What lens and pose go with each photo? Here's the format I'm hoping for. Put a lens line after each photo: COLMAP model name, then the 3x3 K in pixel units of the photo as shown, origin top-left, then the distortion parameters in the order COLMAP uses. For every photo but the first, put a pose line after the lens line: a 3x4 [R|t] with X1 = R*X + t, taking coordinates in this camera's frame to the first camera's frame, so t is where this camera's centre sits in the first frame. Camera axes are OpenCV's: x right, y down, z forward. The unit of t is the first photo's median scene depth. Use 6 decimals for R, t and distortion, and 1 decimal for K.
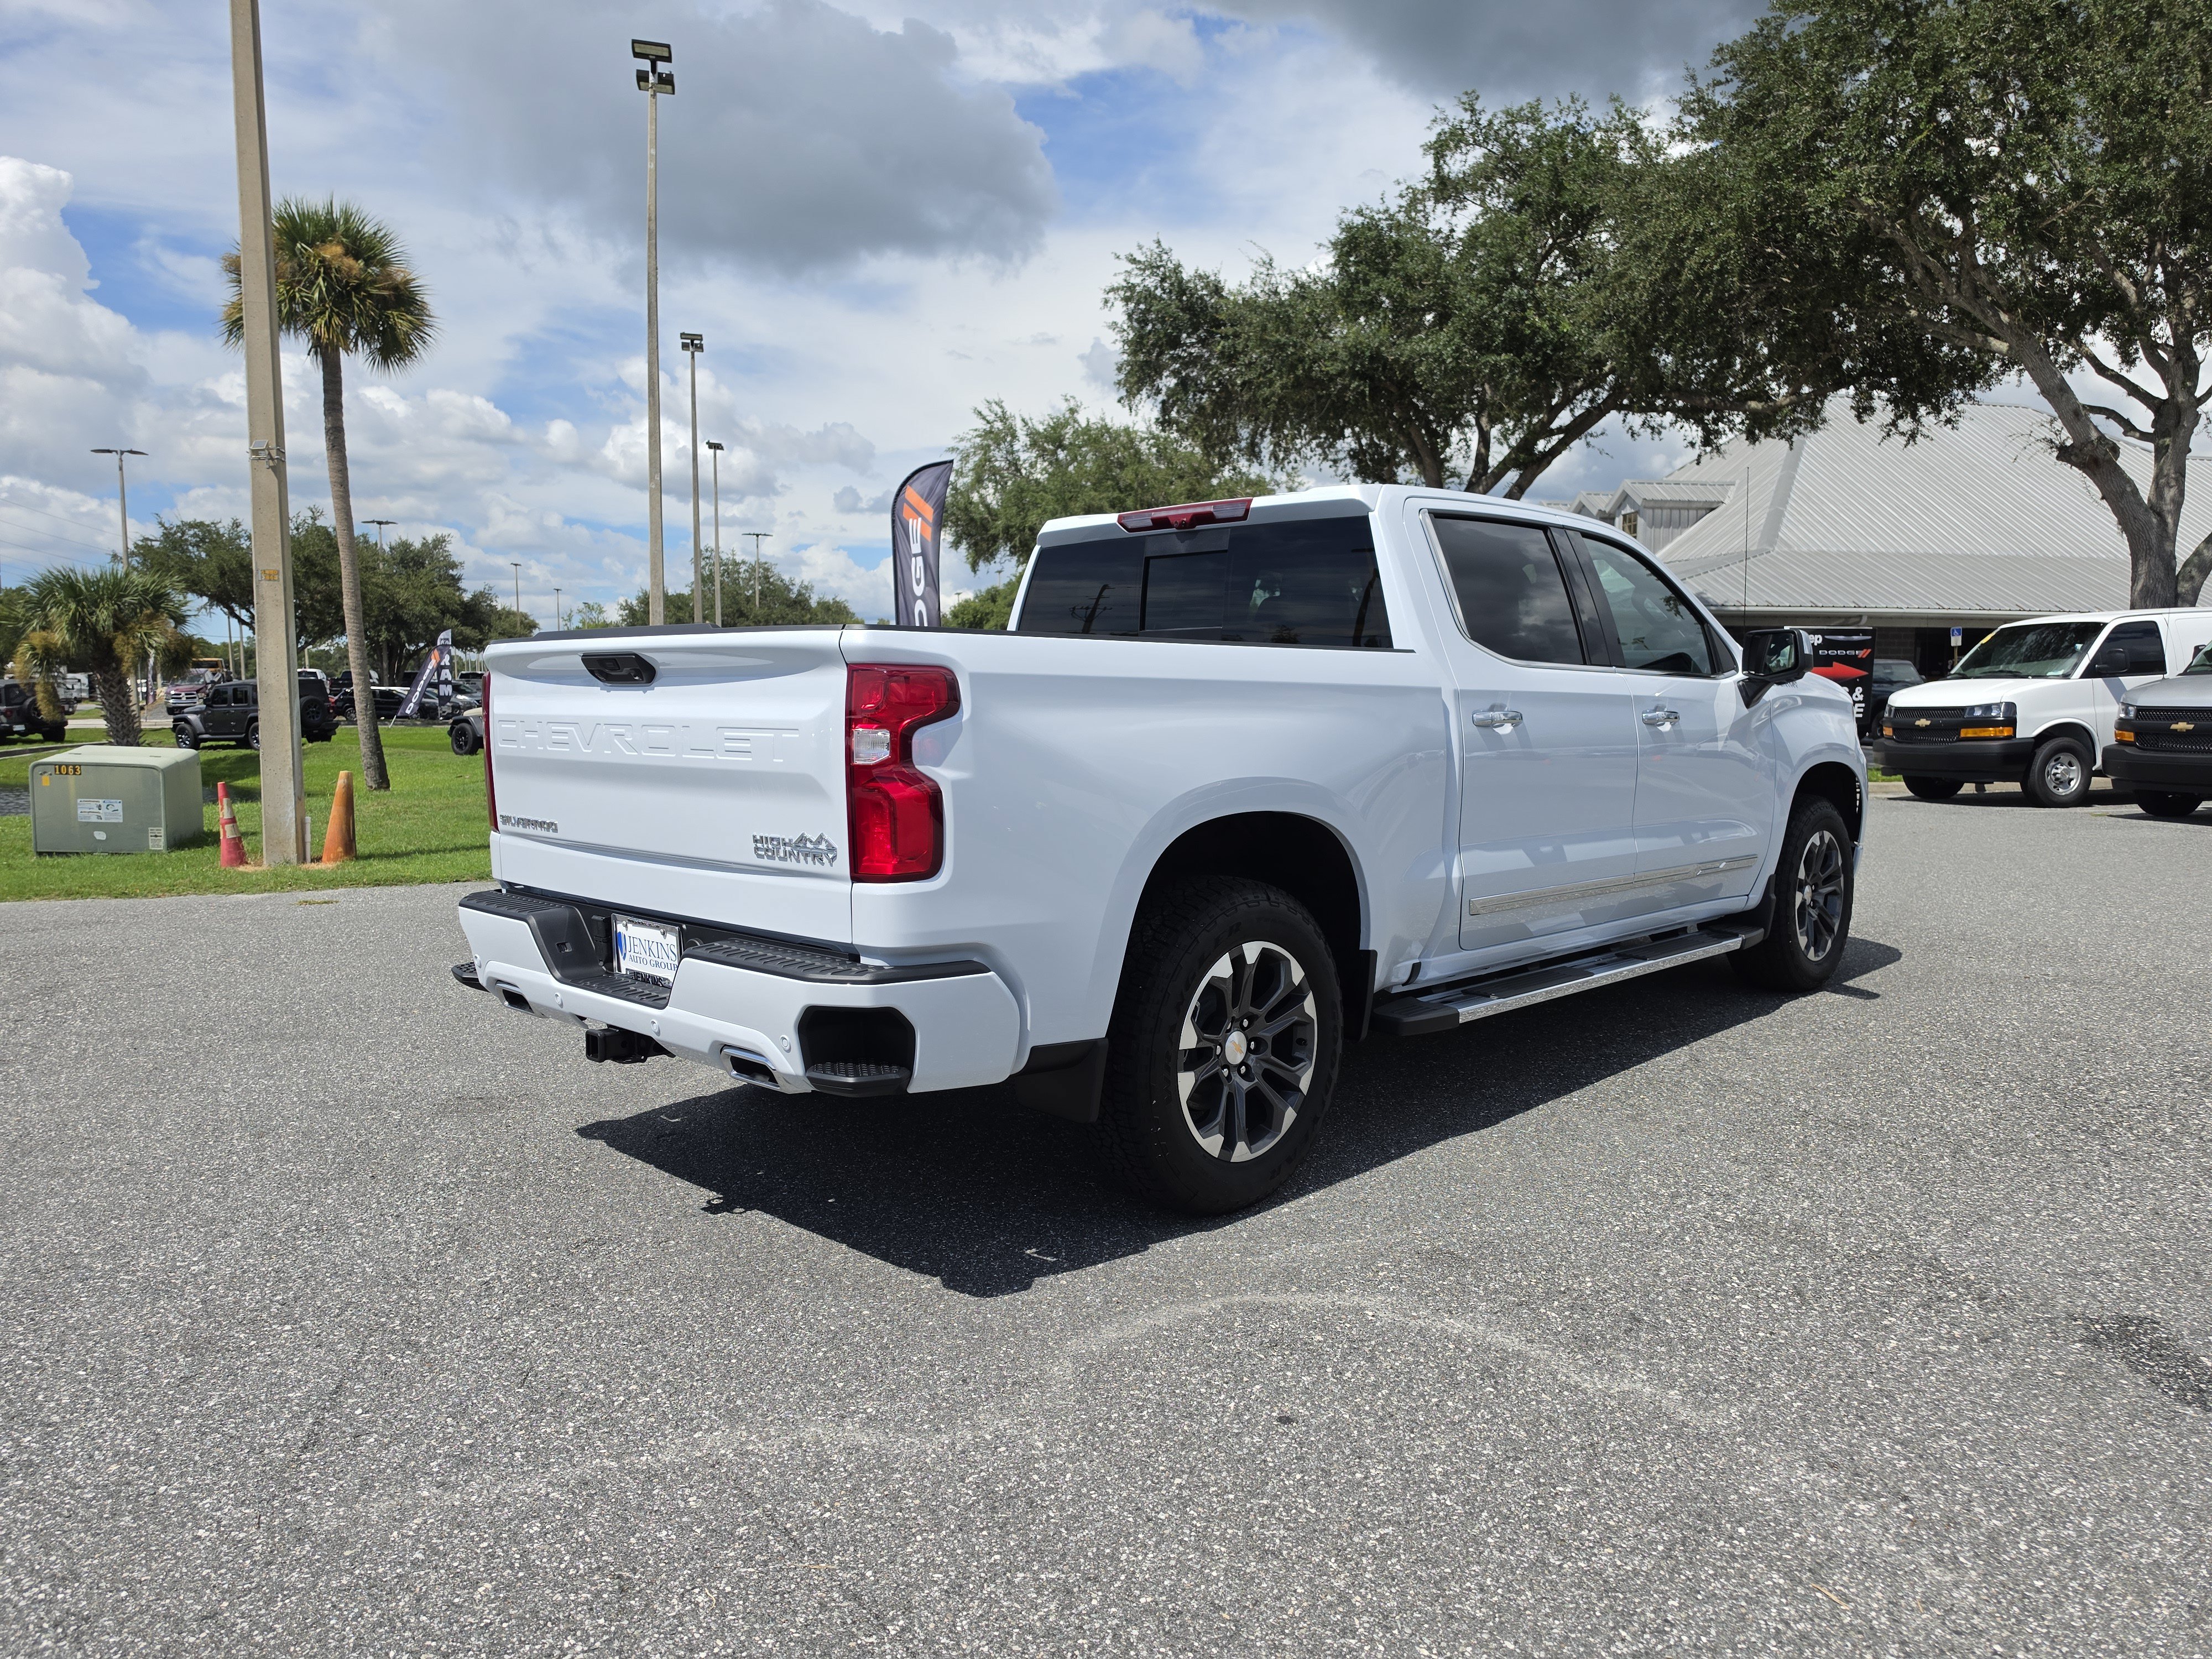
lens RADIAL K [[1531.7, 0, 1117.5], [0, 1531.7, 873.2], [0, 0, 1]] dist [0.050502, -0.061881]
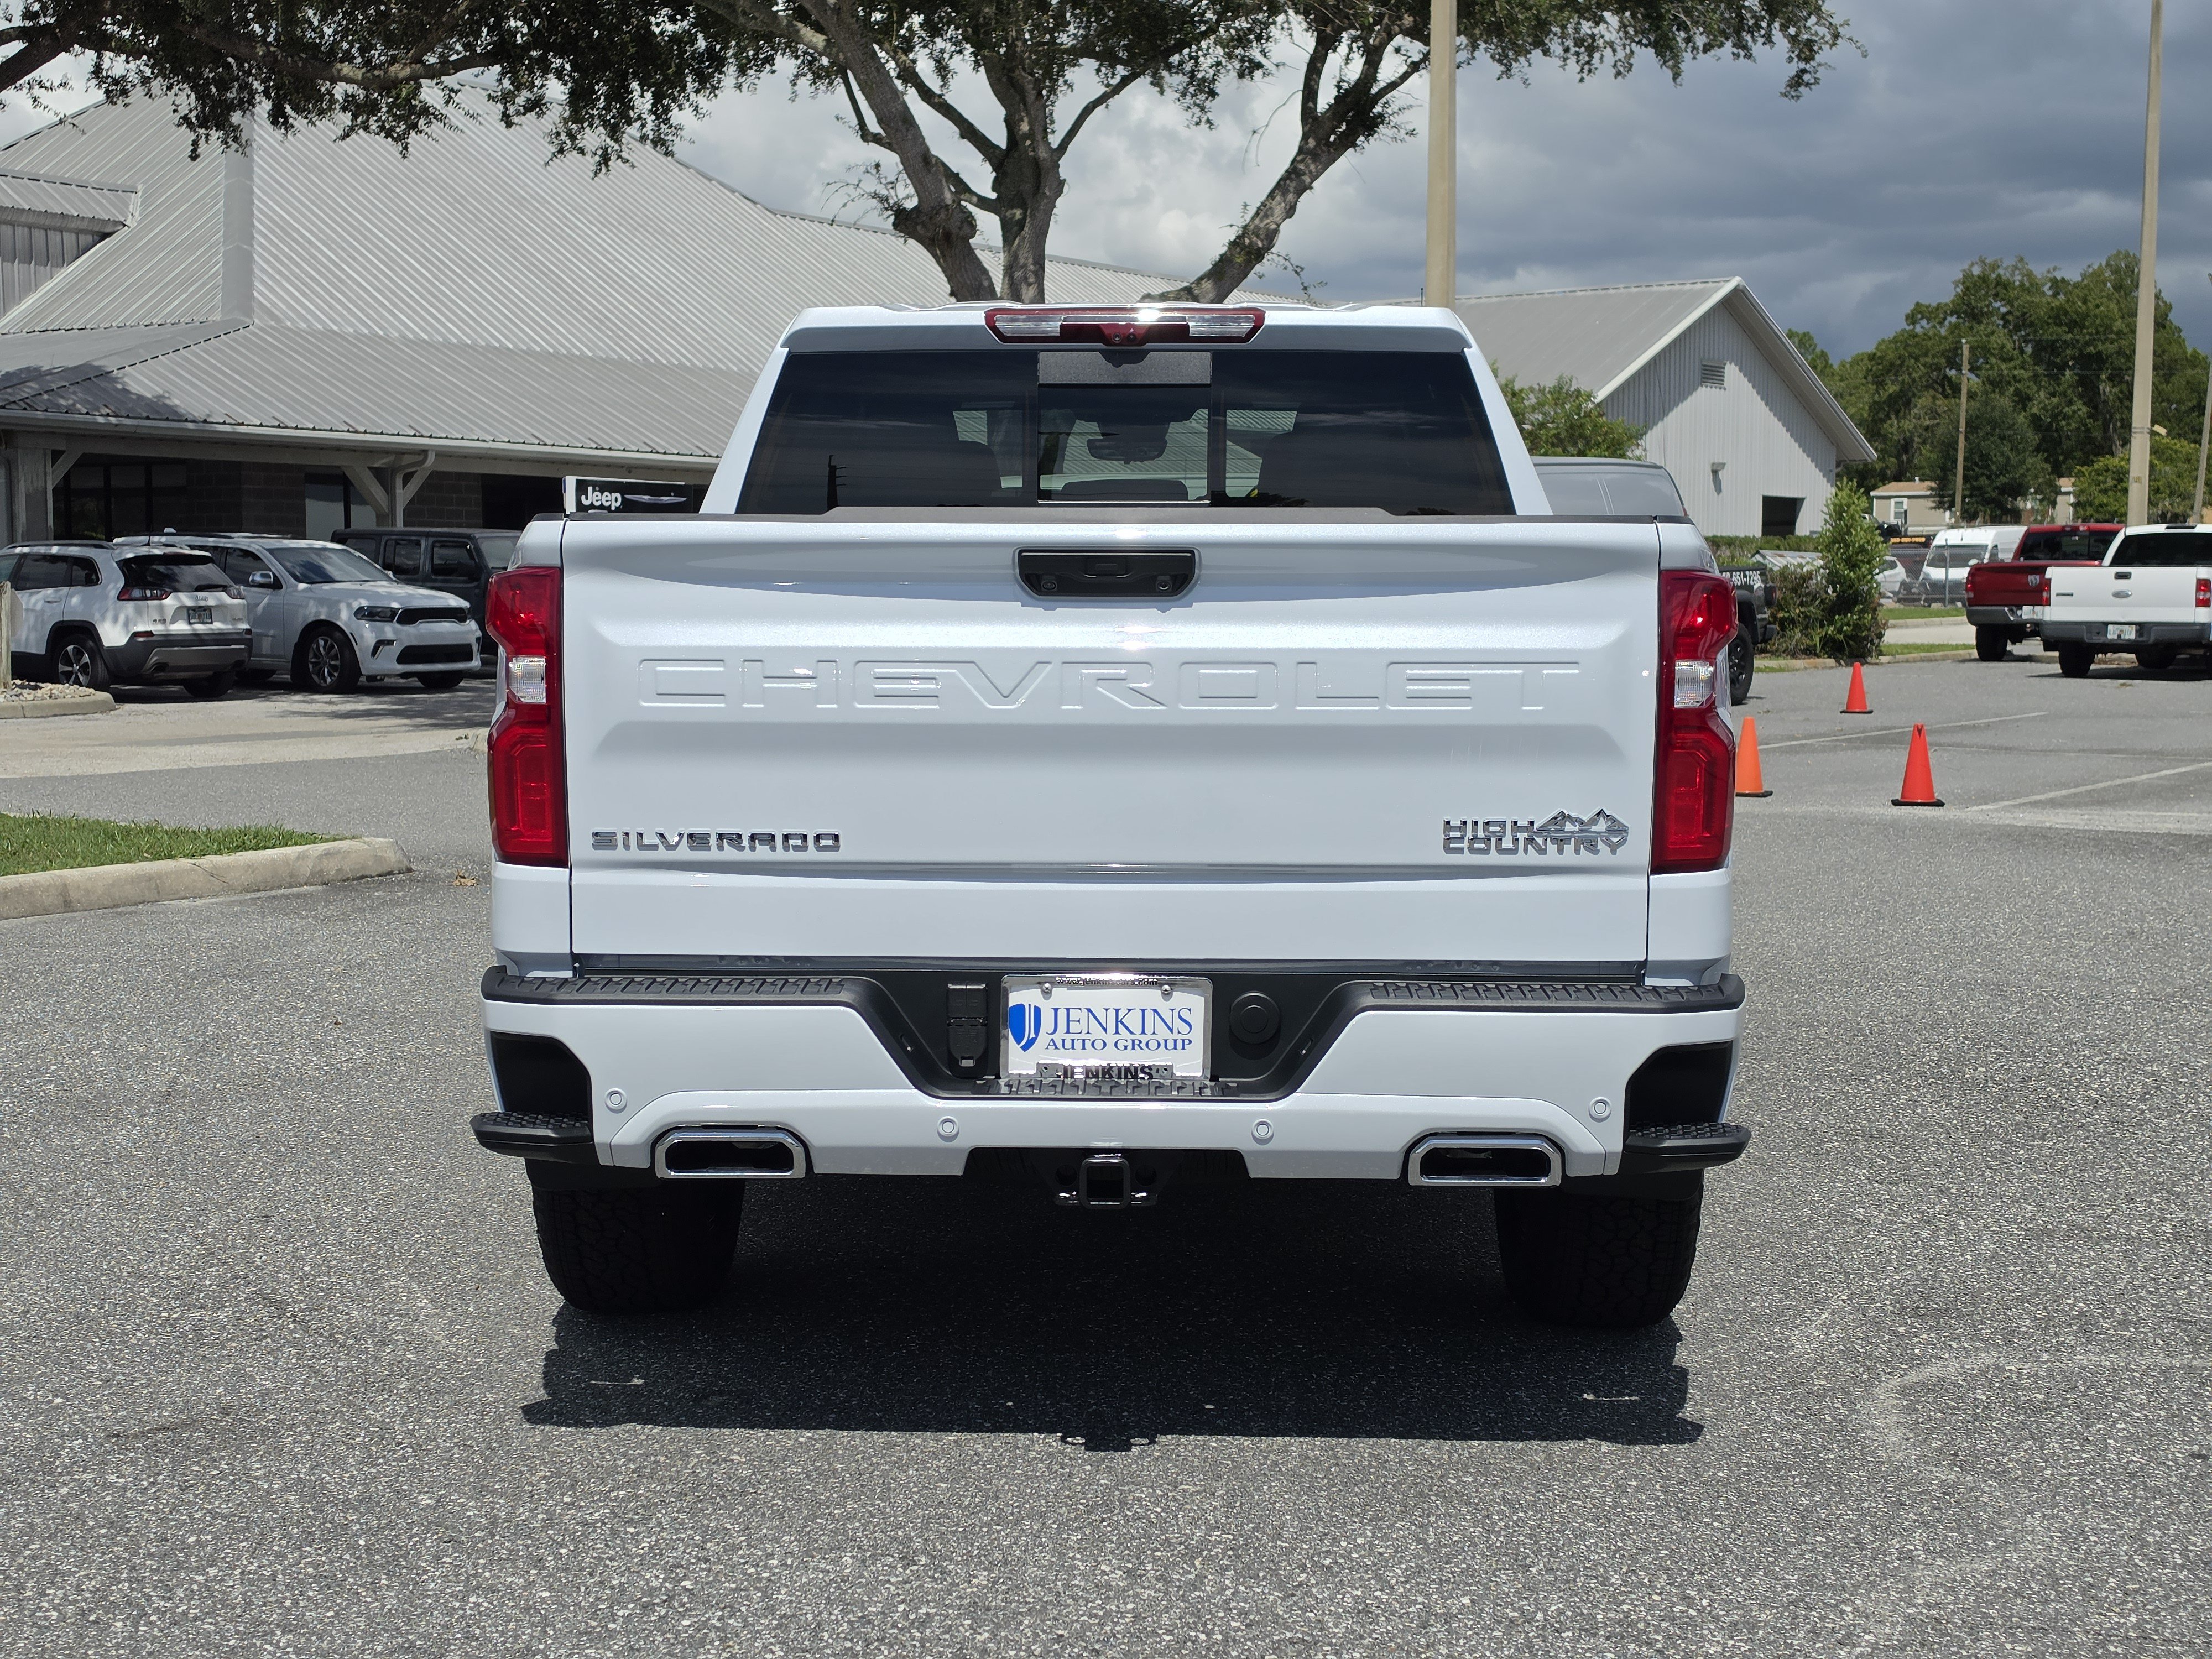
lens RADIAL K [[3053.9, 0, 1076.2], [0, 3053.9, 863.8], [0, 0, 1]] dist [0.074261, -0.038355]
pose [[0.737717, -0.057192, 0.672683, -0.917163], [0.073507, 0.997286, 0.004177, -0.016826], [-0.671096, 0.046365, 0.739919, 0.081312]]
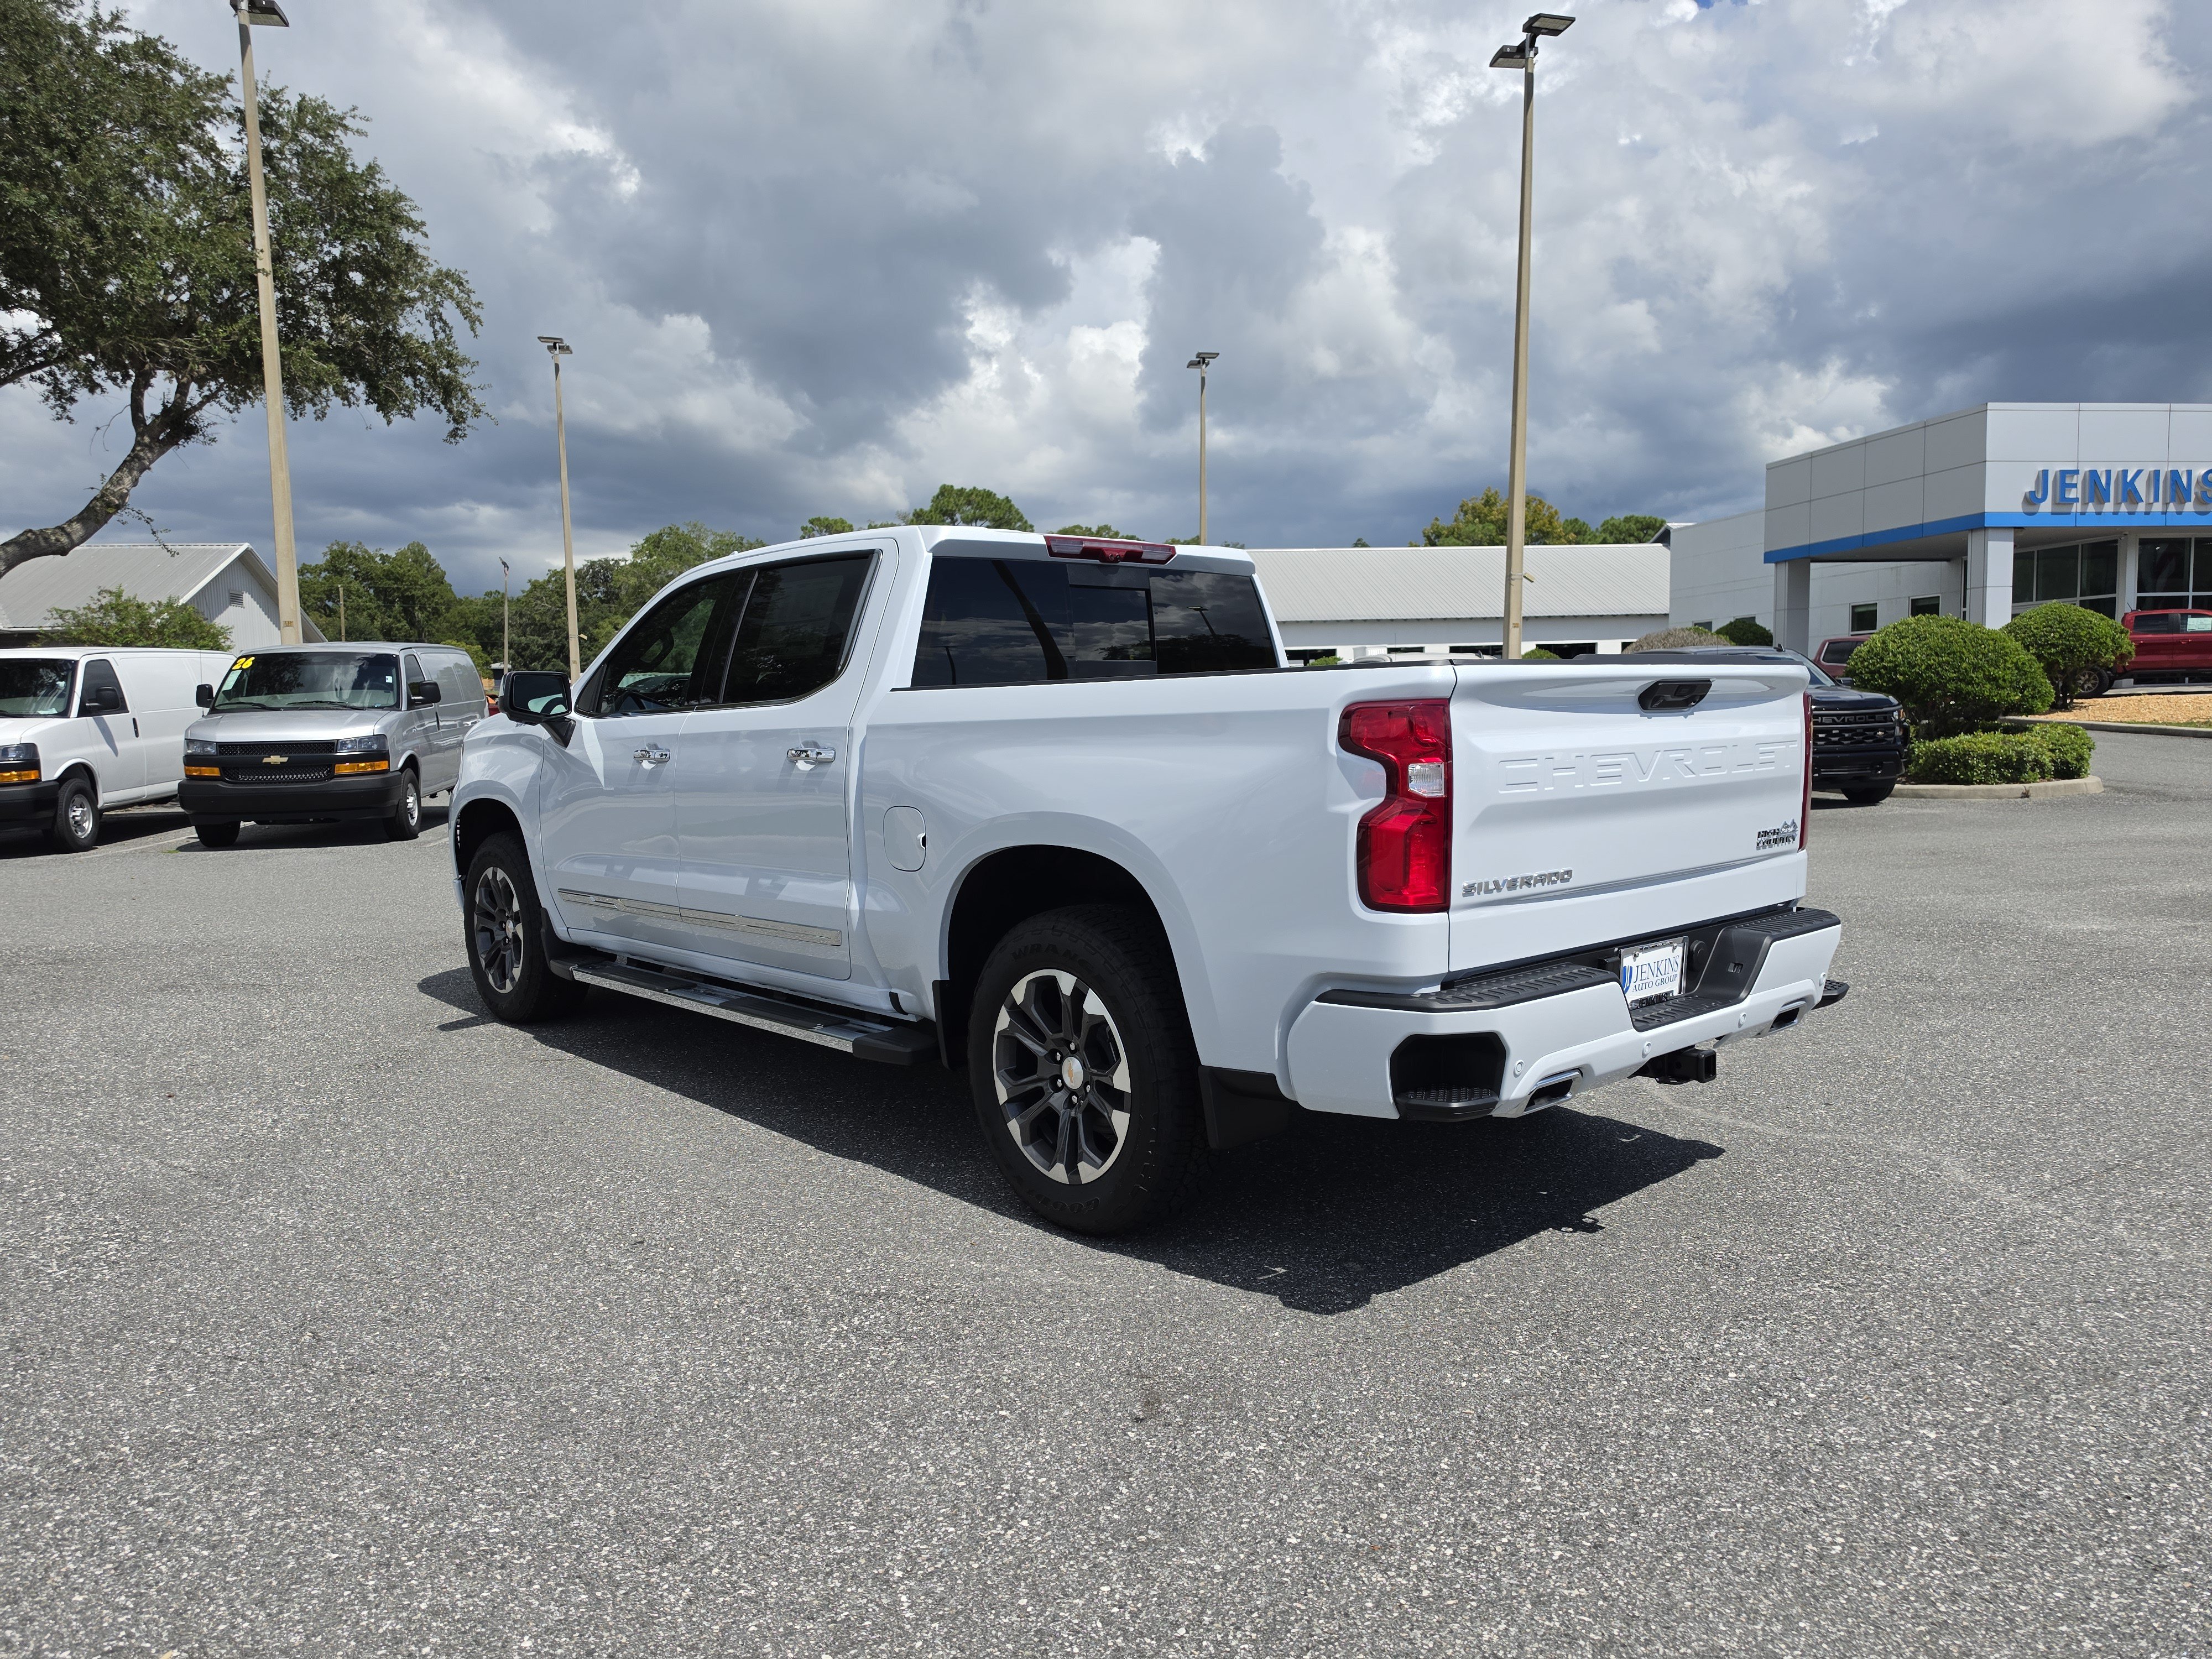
lens RADIAL K [[1534.0, 0, 1108.0], [0, 1534.0, 875.6], [0, 0, 1]] dist [0.040828, -0.044500]
pose [[0.070446, -0.109496, 0.991488, -1.075723], [0.134614, 0.985908, 0.099316, -0.130862], [-0.988391, 0.126472, 0.084193, 1.020900]]
